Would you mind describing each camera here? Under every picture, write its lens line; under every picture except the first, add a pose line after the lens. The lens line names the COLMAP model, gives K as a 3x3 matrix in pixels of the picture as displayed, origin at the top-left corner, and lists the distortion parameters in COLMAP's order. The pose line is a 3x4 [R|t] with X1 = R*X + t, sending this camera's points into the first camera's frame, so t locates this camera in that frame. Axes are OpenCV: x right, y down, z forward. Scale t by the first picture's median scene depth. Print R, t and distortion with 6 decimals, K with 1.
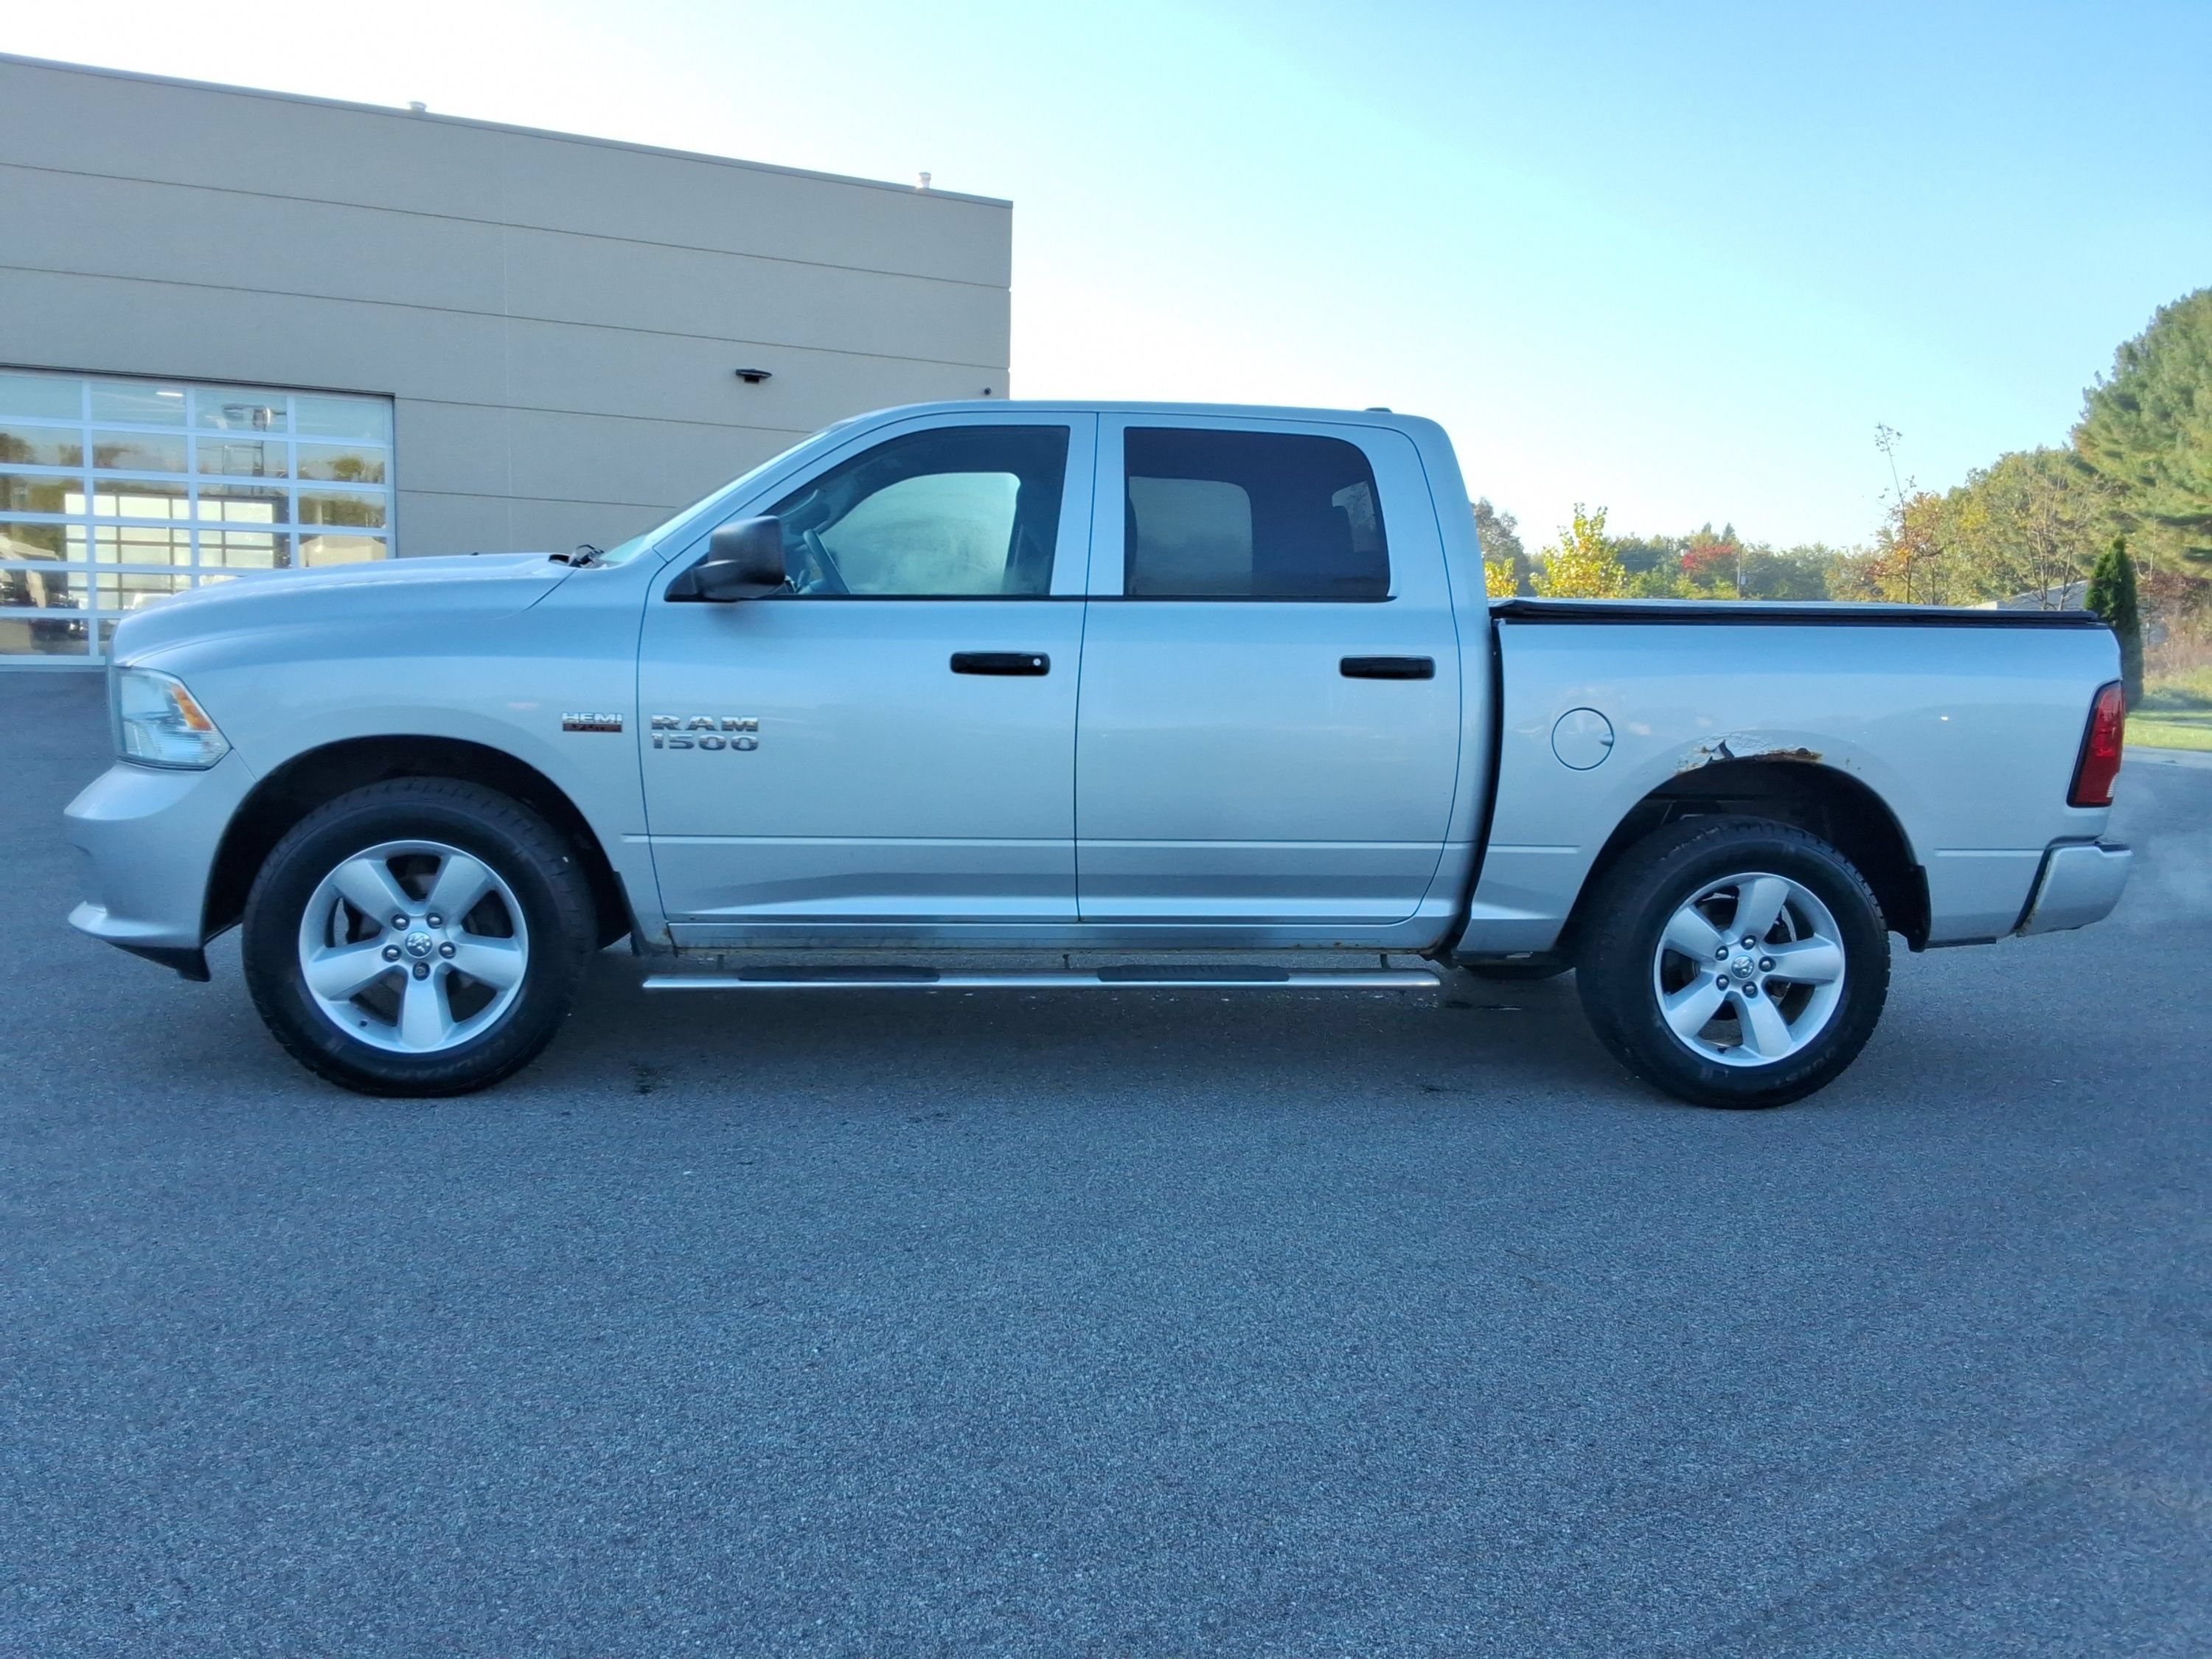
lens RADIAL K [[1792.4, 0, 1082.9], [0, 1792.4, 825.9], [0, 0, 1]] dist [0.087920, -0.091832]
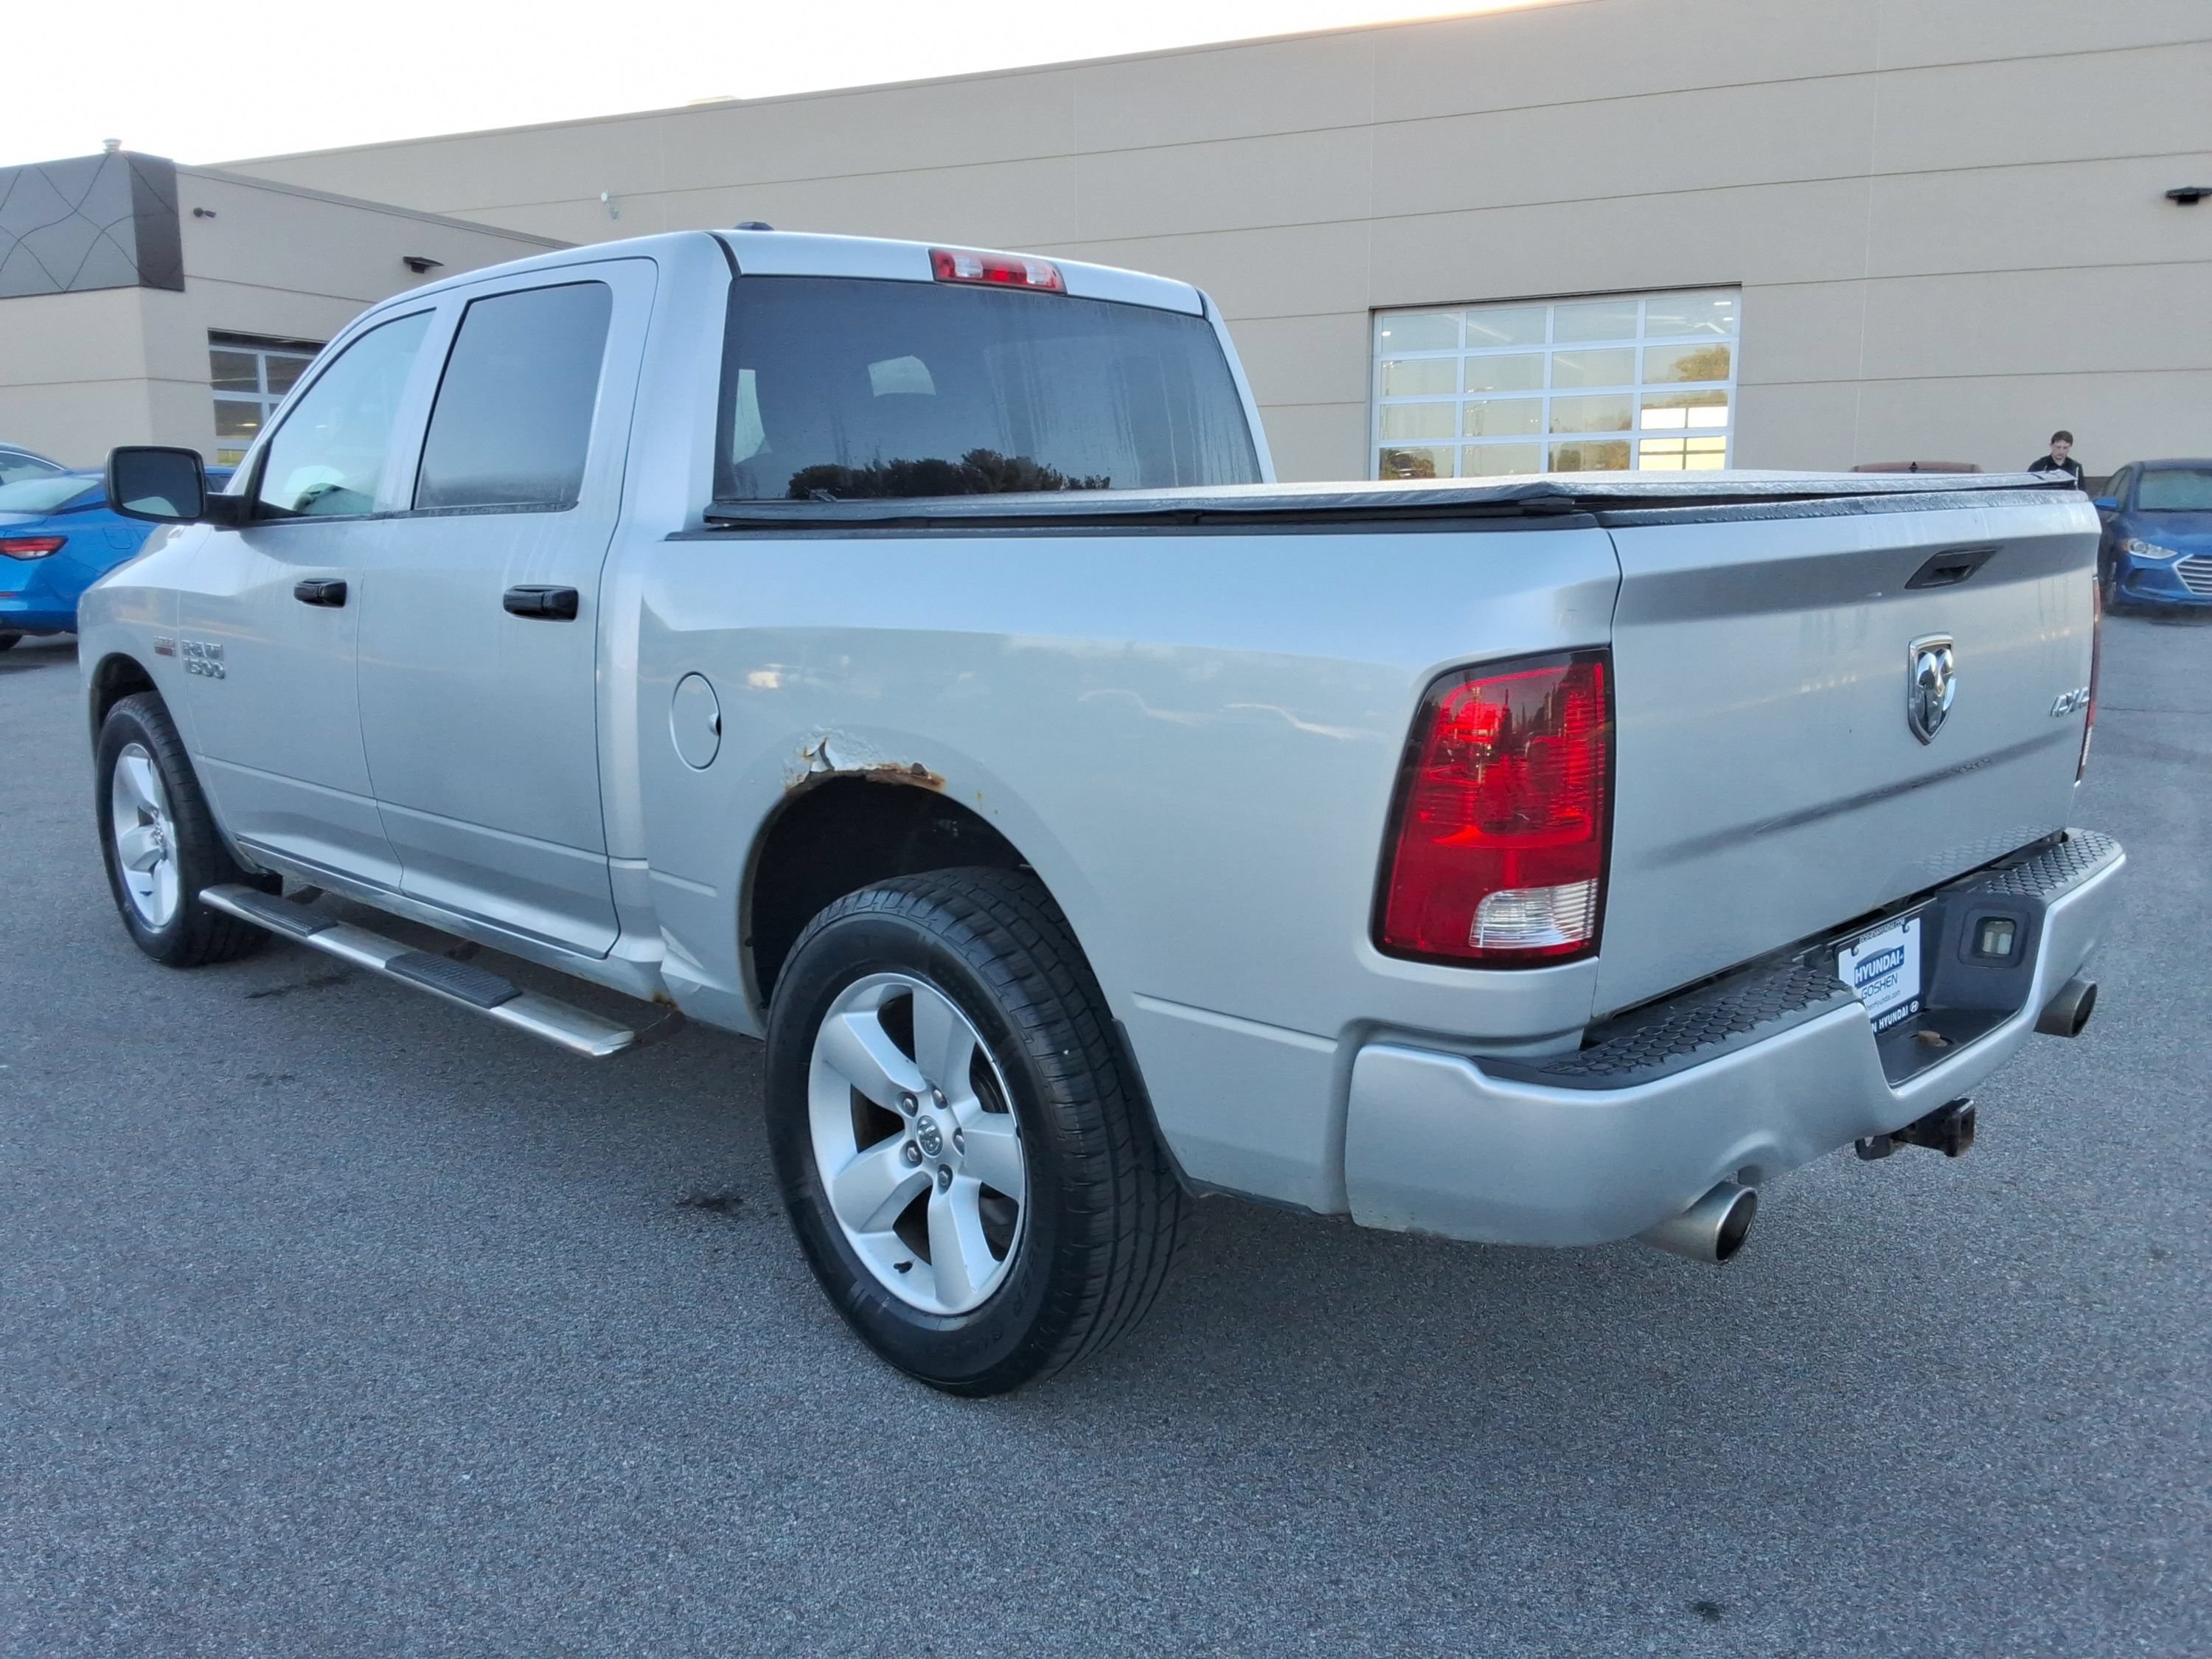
lens RADIAL K [[1789.0, 0, 1087.5], [0, 1789.0, 823.1], [0, 0, 1]] dist [0.107145, -0.160229]
pose [[0.609045, 0.107140, -0.785866, 0.838636], [-0.065134, 0.994244, 0.085069, -0.073187], [0.790457, -0.000624, 0.612517, 0.694592]]
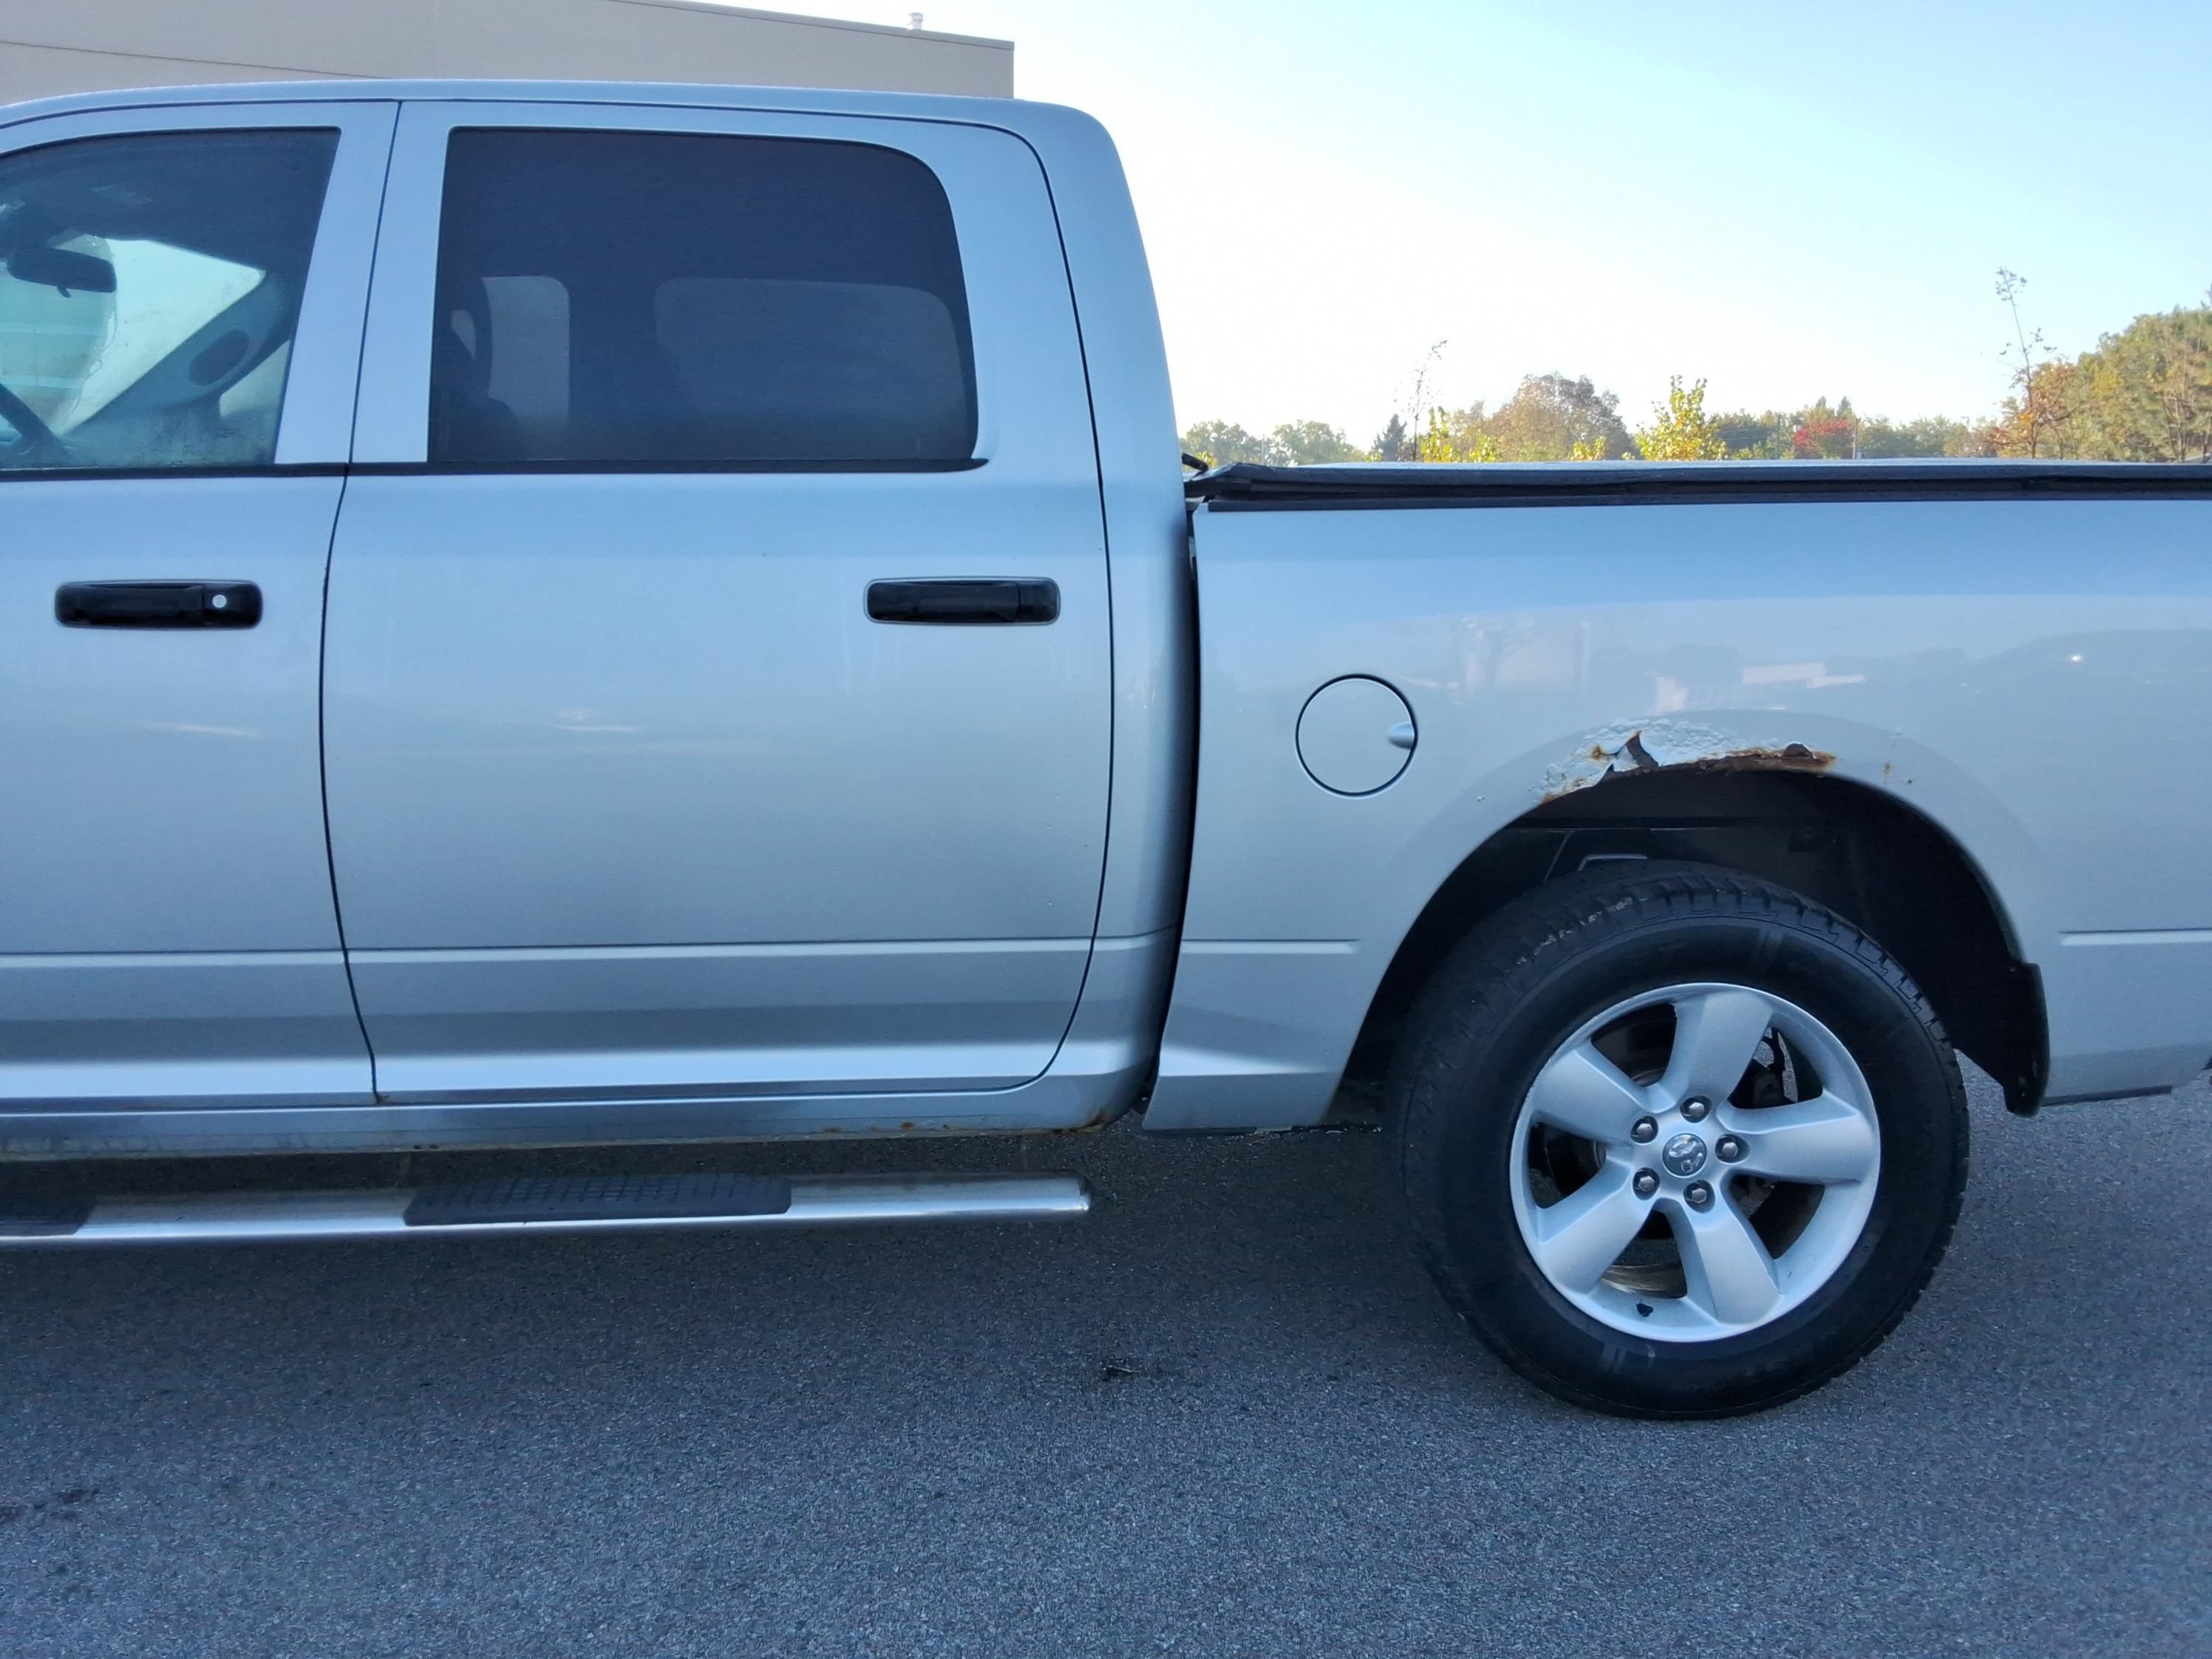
lens RADIAL K [[1789.0, 0, 1093.4], [0, 1789.0, 829.6], [0, 0, 1]] dist [0.107145, -0.160229]
pose [[0.998699, -0.011234, -0.049748, 0.220502], [0.014154, 0.998174, 0.058728, -0.050720], [0.048997, -0.059356, 0.997034, 0.472643]]
